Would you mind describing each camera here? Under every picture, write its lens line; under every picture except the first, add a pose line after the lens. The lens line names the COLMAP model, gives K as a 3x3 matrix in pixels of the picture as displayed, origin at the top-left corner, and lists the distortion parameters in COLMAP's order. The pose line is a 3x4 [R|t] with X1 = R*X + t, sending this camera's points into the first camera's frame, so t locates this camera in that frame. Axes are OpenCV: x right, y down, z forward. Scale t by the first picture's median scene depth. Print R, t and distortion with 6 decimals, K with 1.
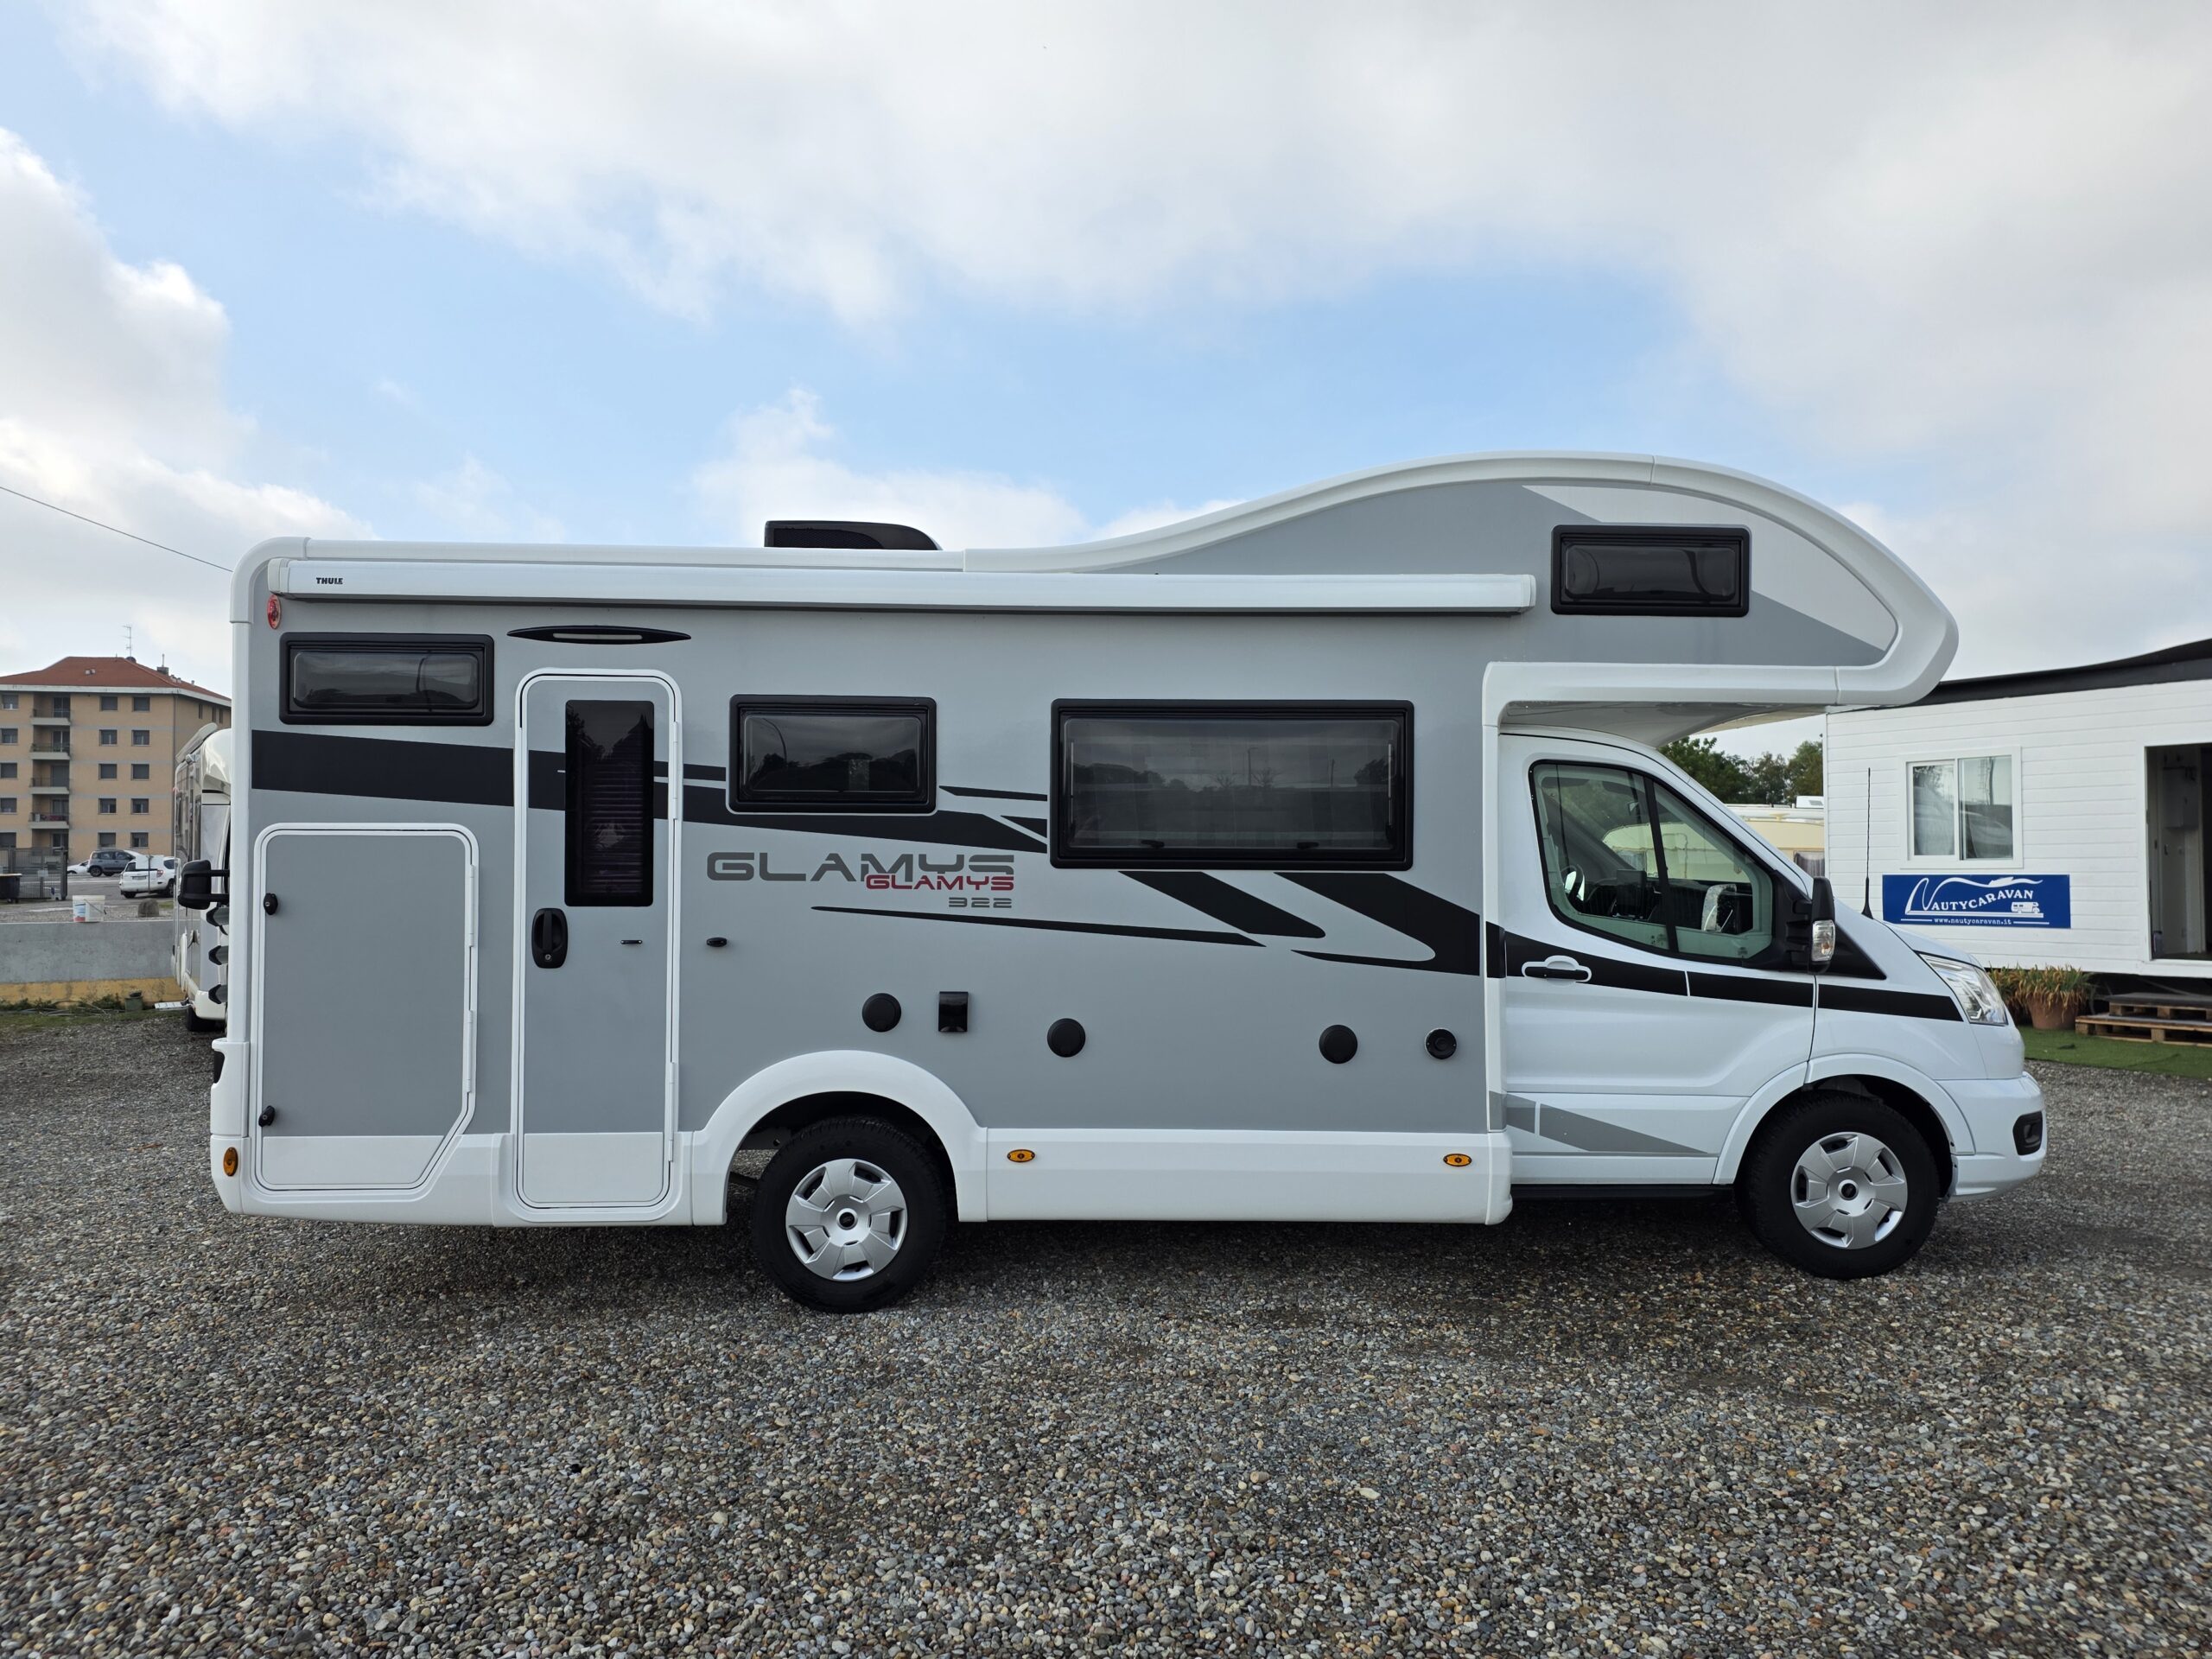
lens RADIAL K [[1487.2, 0, 1098.4], [0, 1487.2, 822.3], [0, 0, 1]] dist [0.051951, -0.025093]
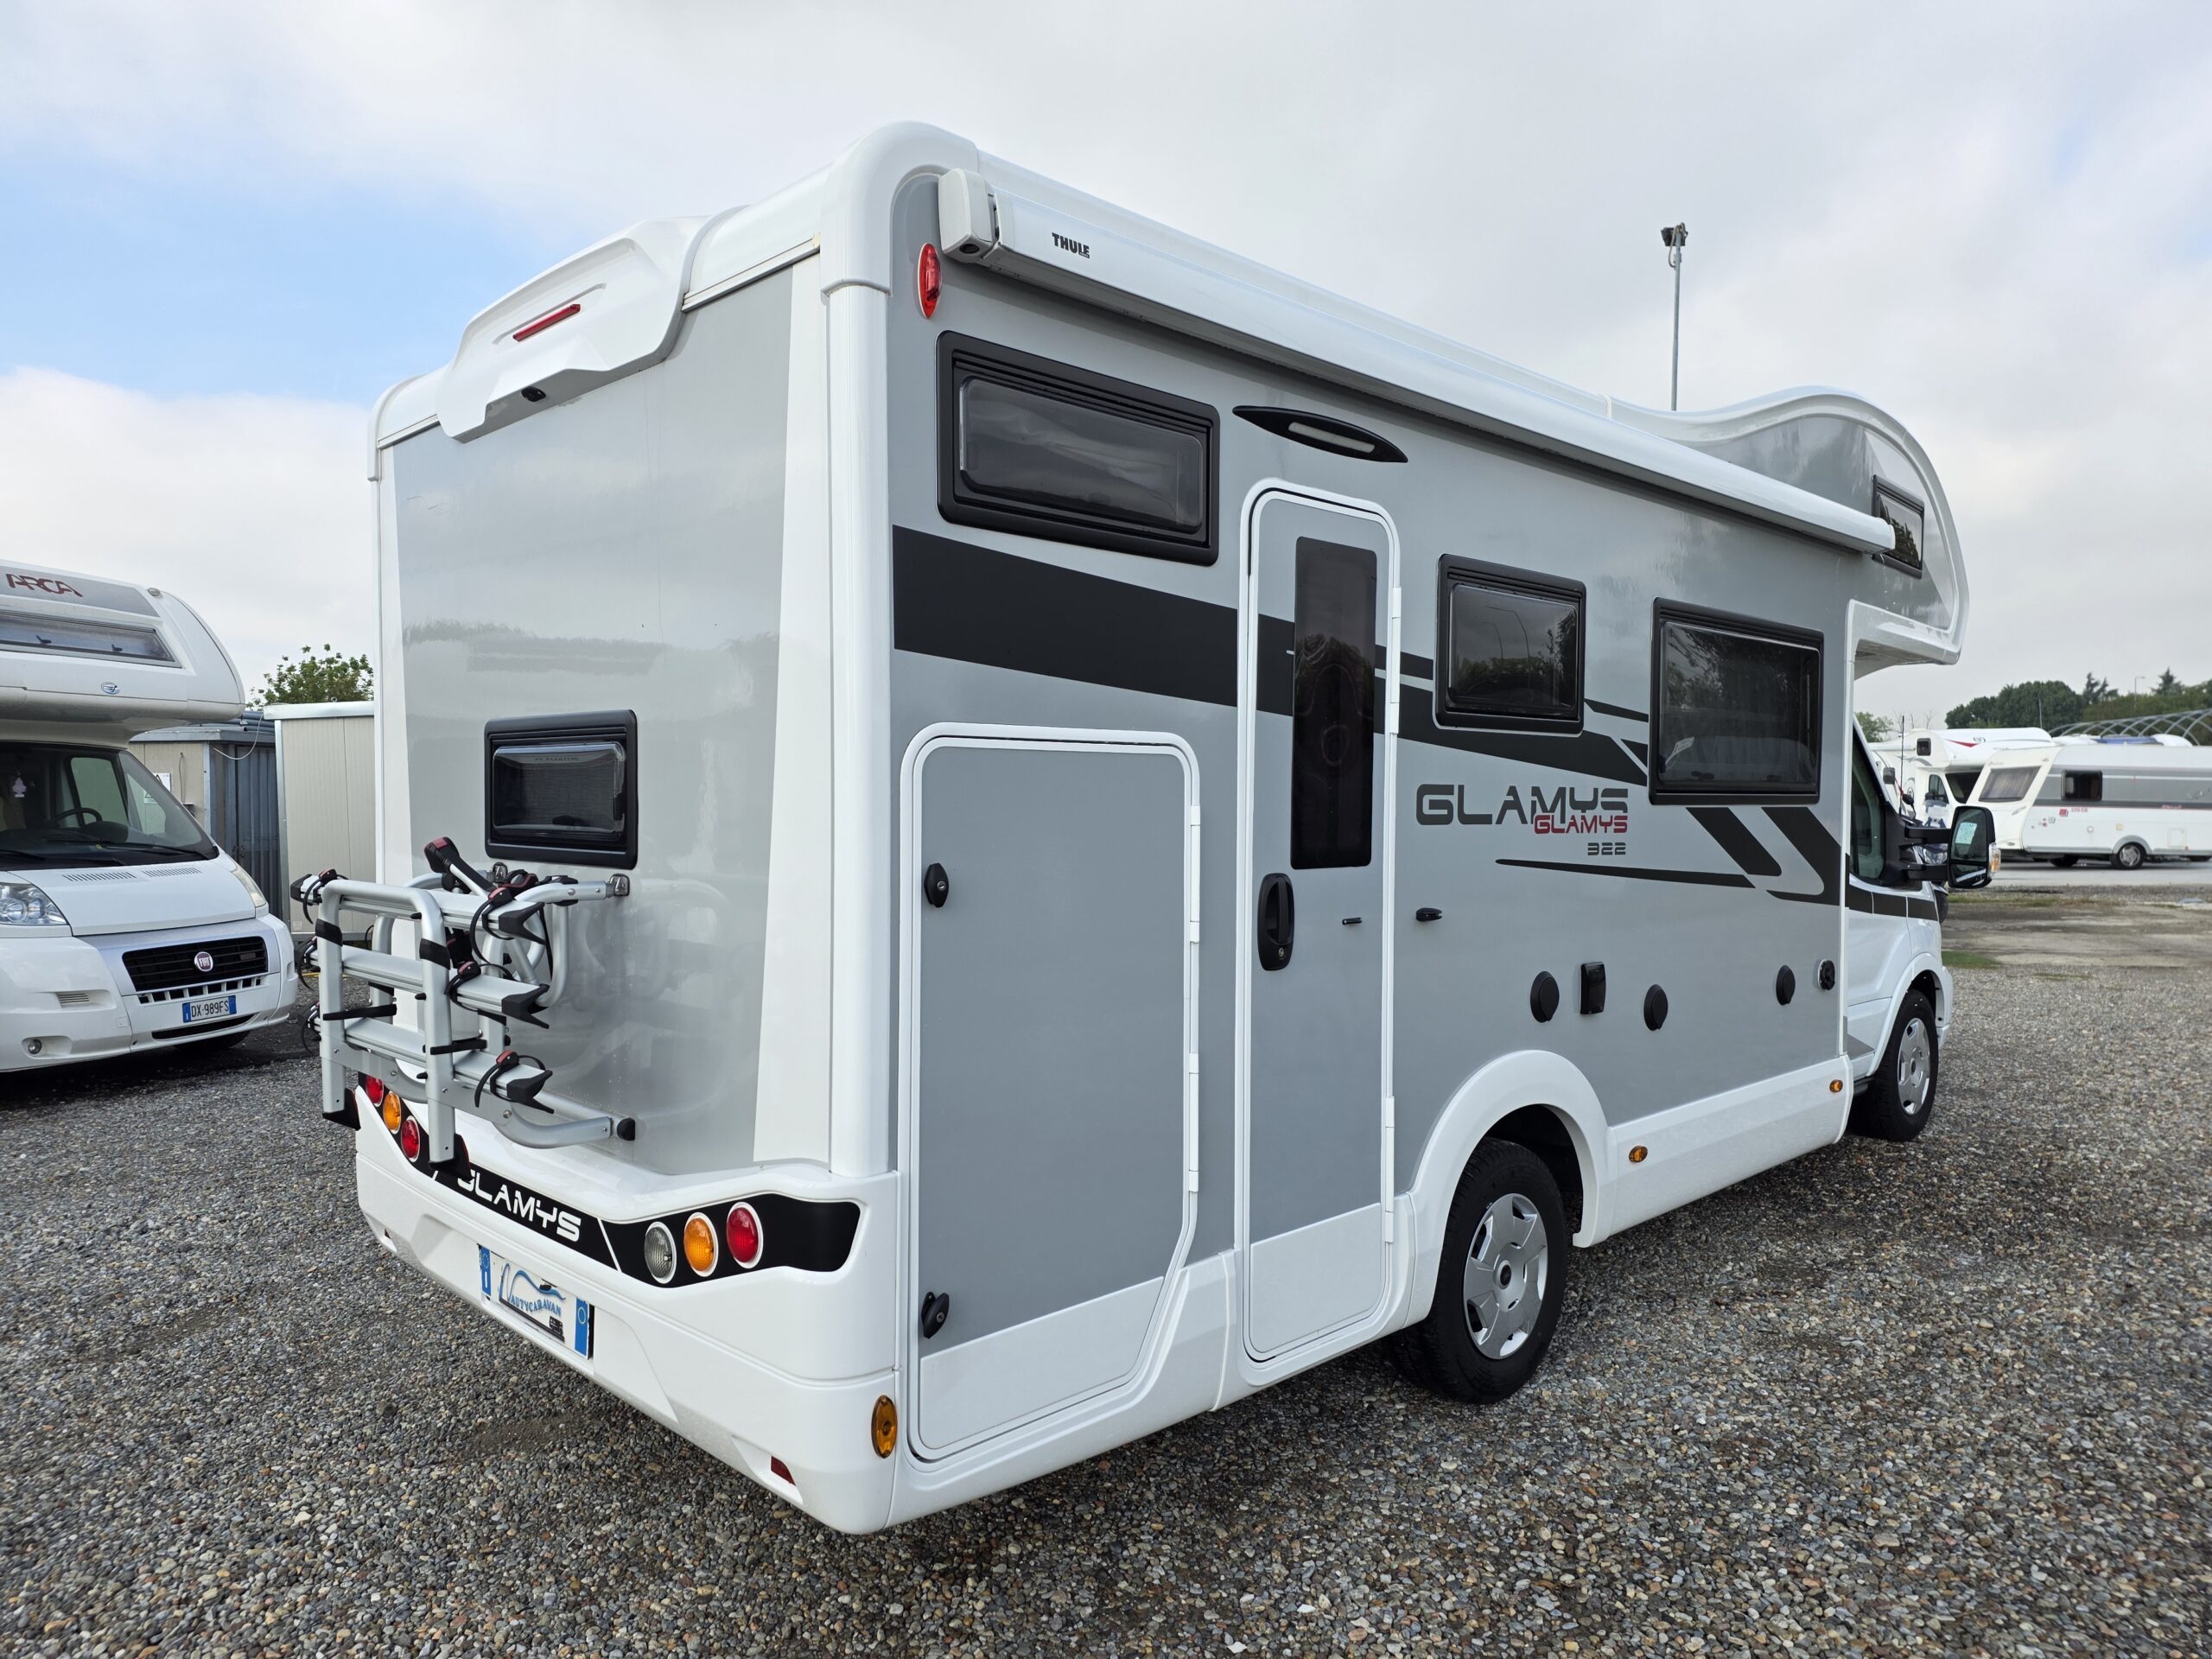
lens RADIAL K [[1487.2, 0, 1100.6], [0, 1487.2, 830.5], [0, 0, 1]] dist [0.051951, -0.025093]
pose [[0.728641, -0.018464, 0.684647, -0.832140], [-0.011504, 0.999166, 0.039189, 0.016174], [-0.684799, -0.036431, 0.727820, 0.603815]]
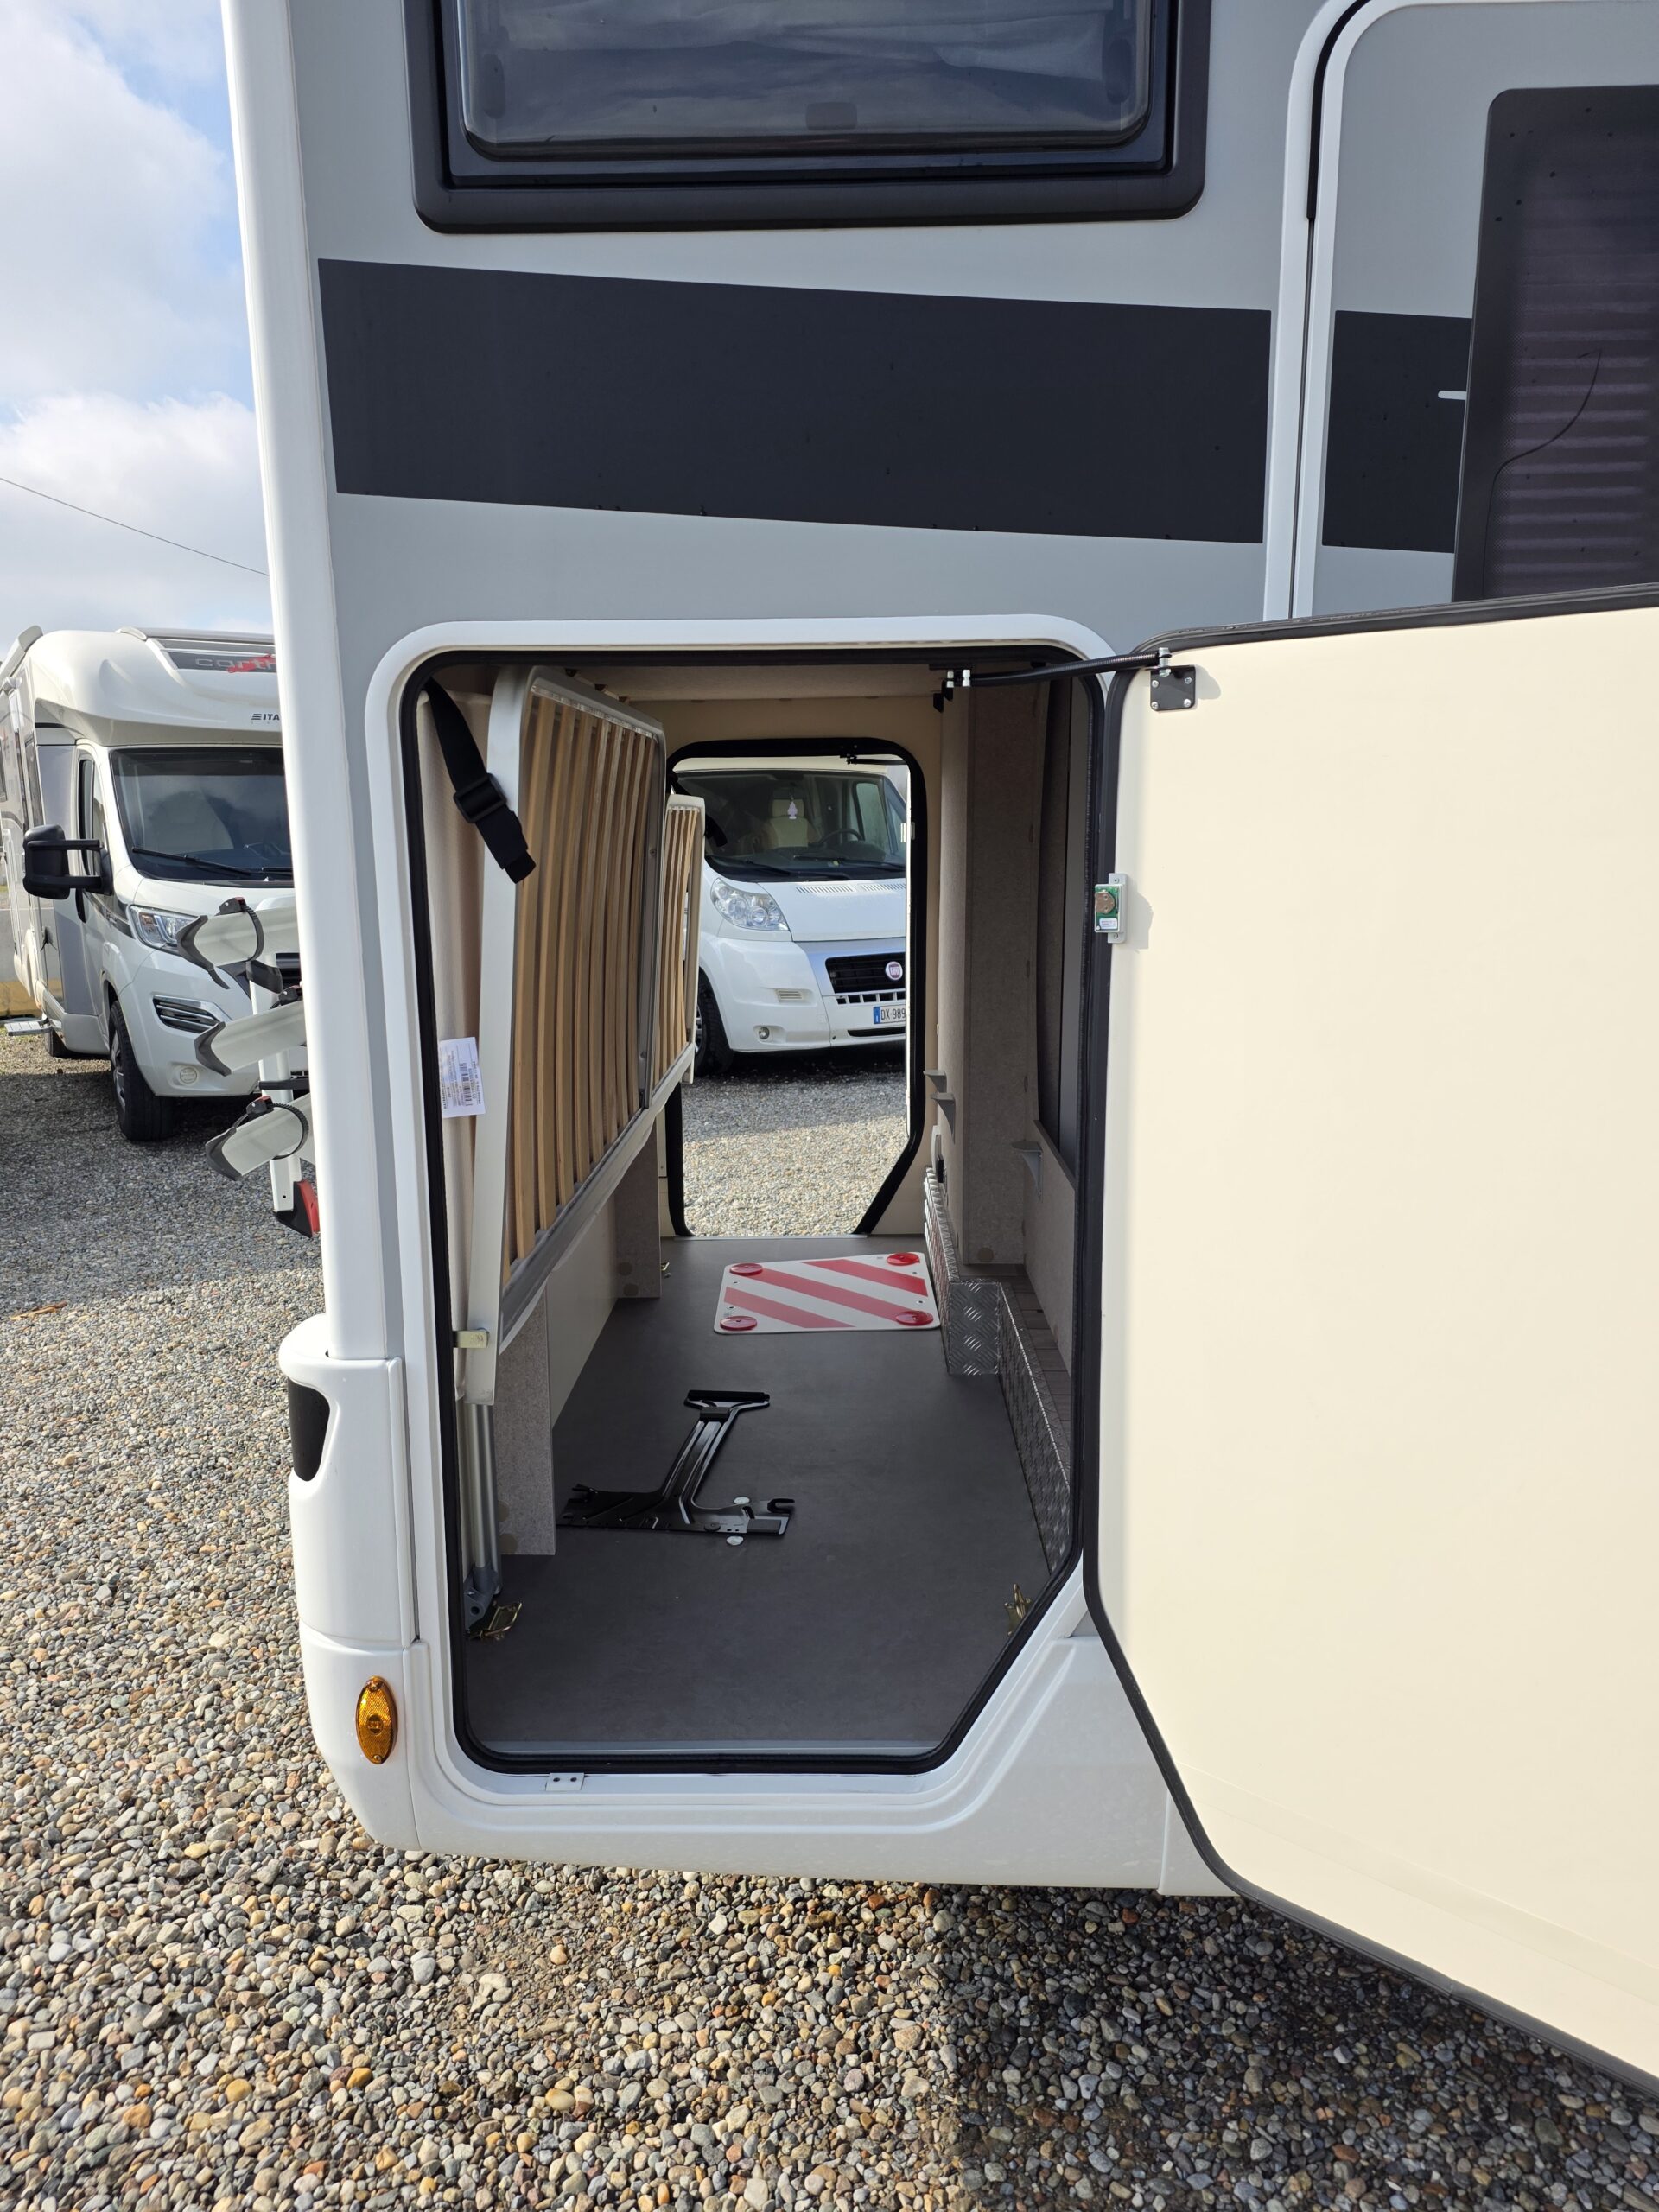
lens RADIAL K [[1487.2, 0, 814.9], [0, 1487.2, 1102.4], [0, 0, 1]] dist [0.051951, -0.025093]
pose [[0.998855, -0.007318, -0.047268, -0.457481], [0.016653, 0.979603, 0.200250, 0.033280], [0.044839, -0.200808, 0.978604, 0.706144]]
